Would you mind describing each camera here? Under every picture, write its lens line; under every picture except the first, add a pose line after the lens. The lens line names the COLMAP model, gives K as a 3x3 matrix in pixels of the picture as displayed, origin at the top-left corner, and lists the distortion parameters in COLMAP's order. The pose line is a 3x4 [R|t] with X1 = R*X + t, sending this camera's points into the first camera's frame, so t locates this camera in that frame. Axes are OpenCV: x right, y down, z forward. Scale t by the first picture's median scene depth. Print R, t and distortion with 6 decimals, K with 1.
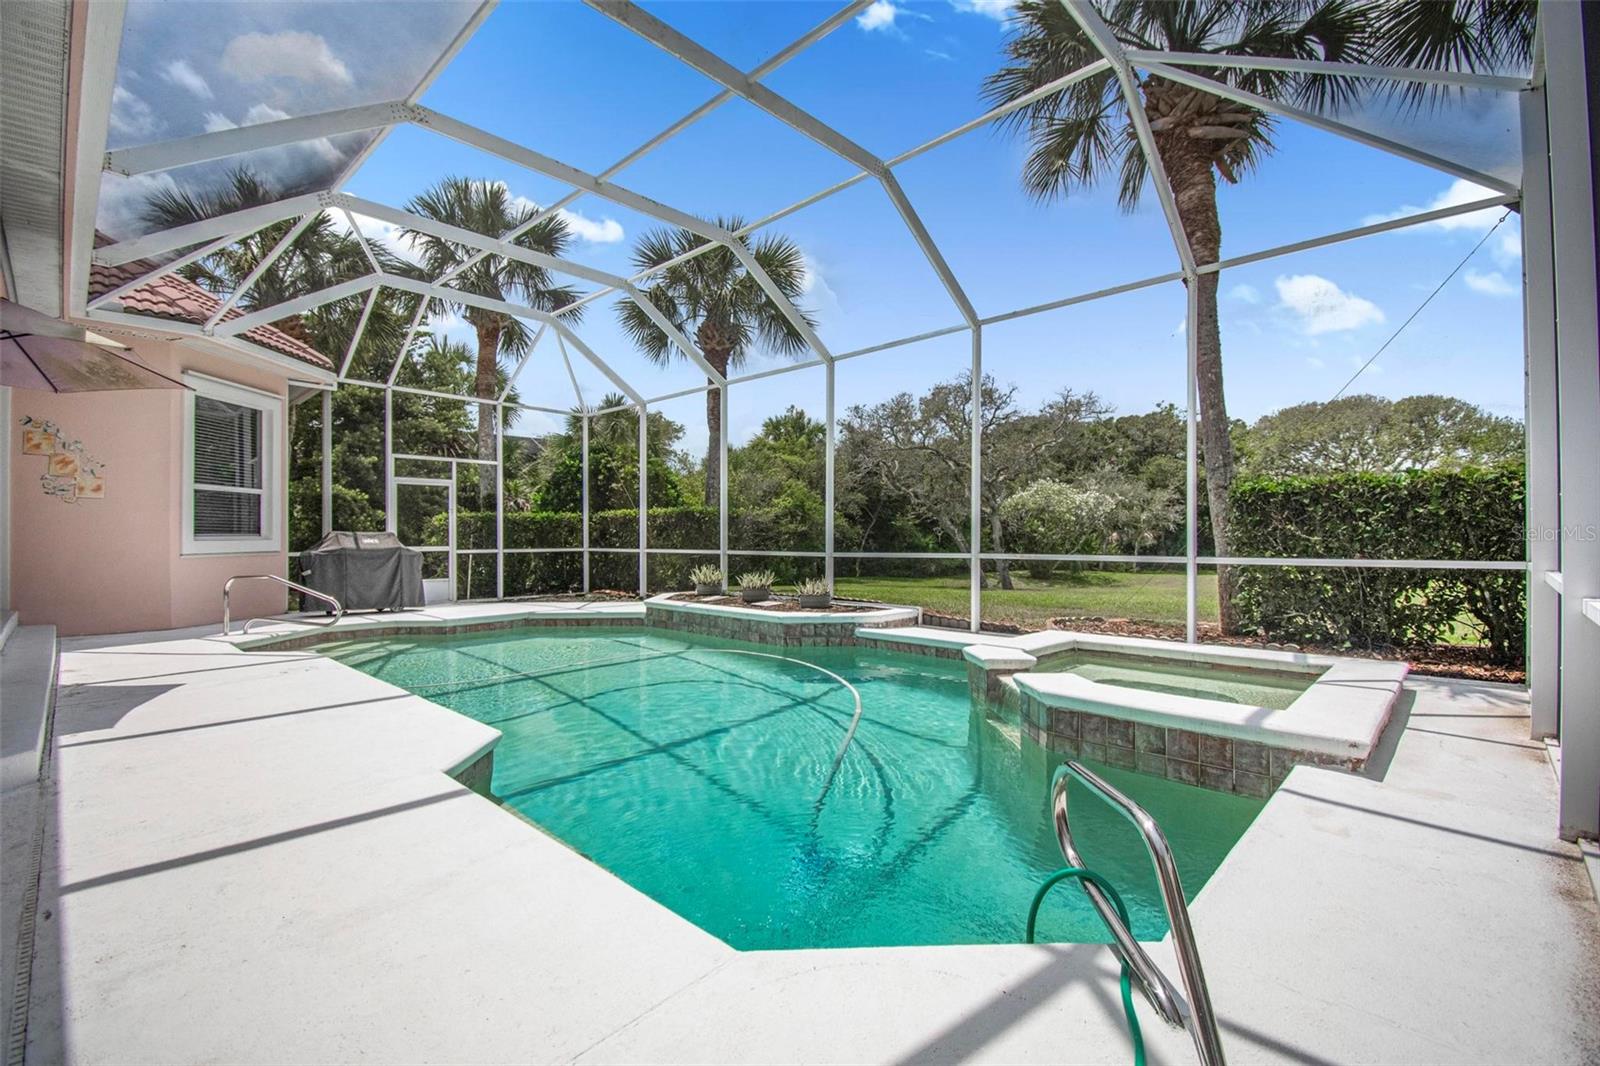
lens RADIAL K [[719.3, 0, 803.5], [0, 719.3, 537.0], [0, 0, 1]] dist [-0.018742, -0.000645]
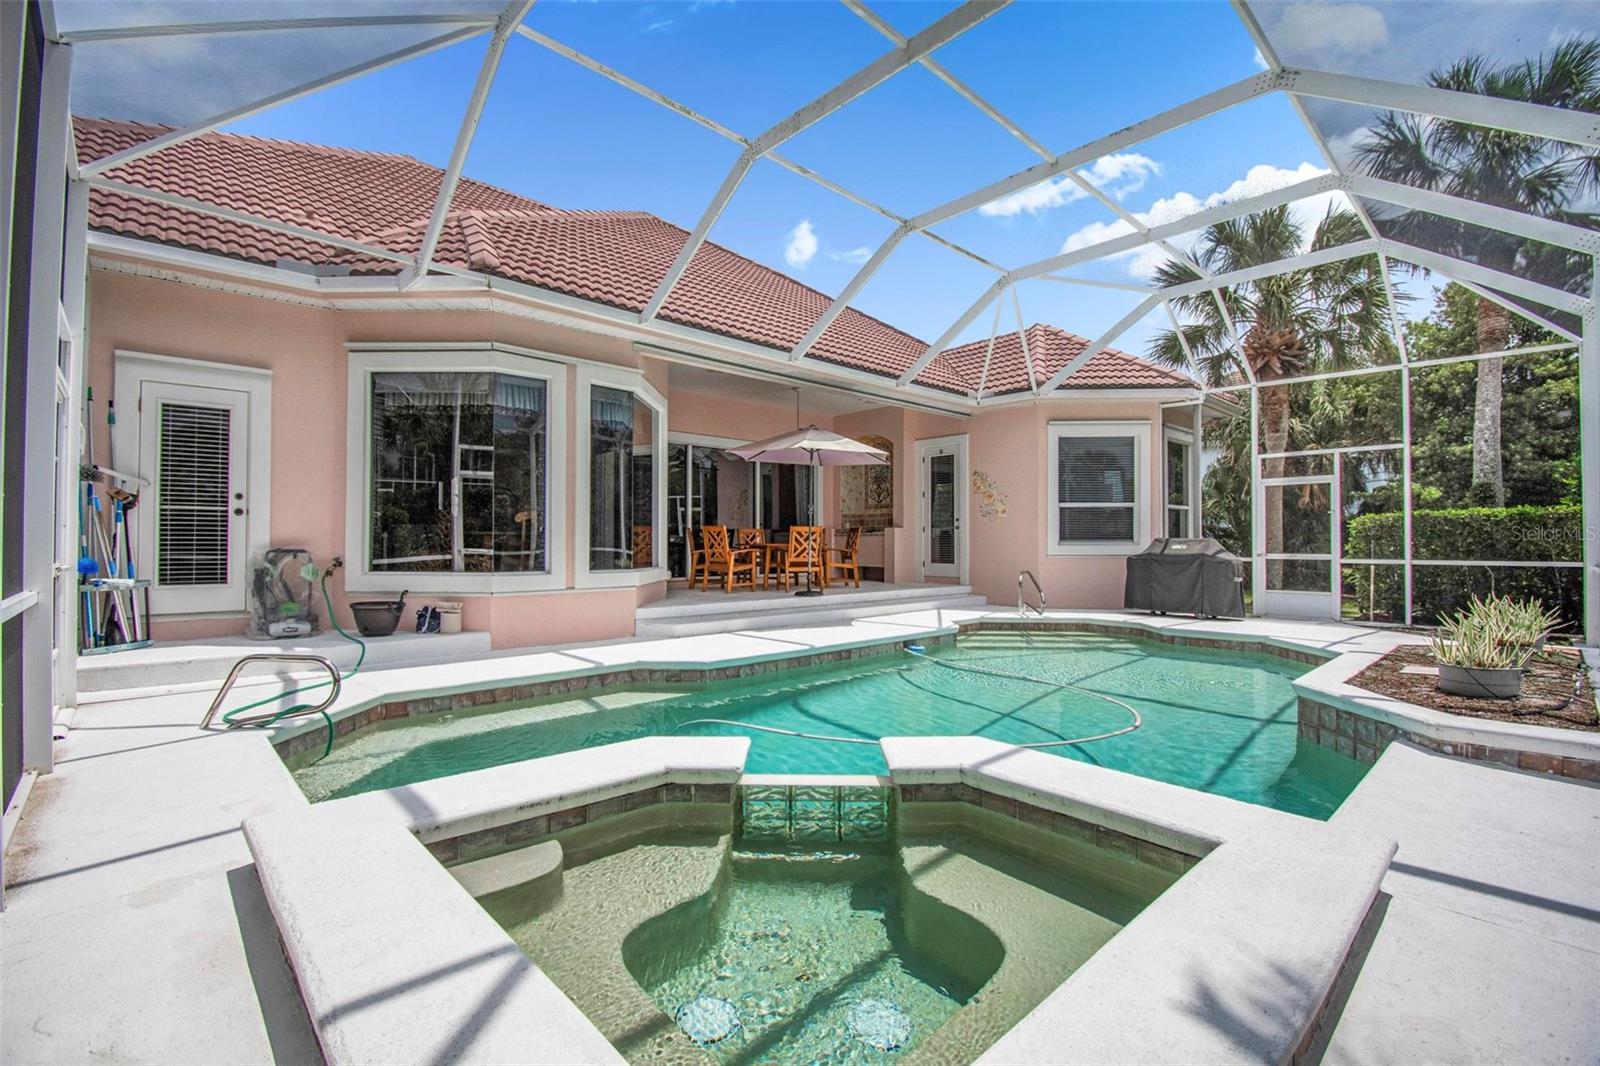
lens RADIAL K [[719.3, 0, 798.6], [0, 719.3, 530.2], [0, 0, 1]] dist [-0.018742, -0.000645]
pose [[-0.072246, -0.010735, -0.997329, 0.482204], [0.000538, 0.999942, -0.010802, -0.007830], [0.997387, -0.001317, -0.072236, 0.524278]]
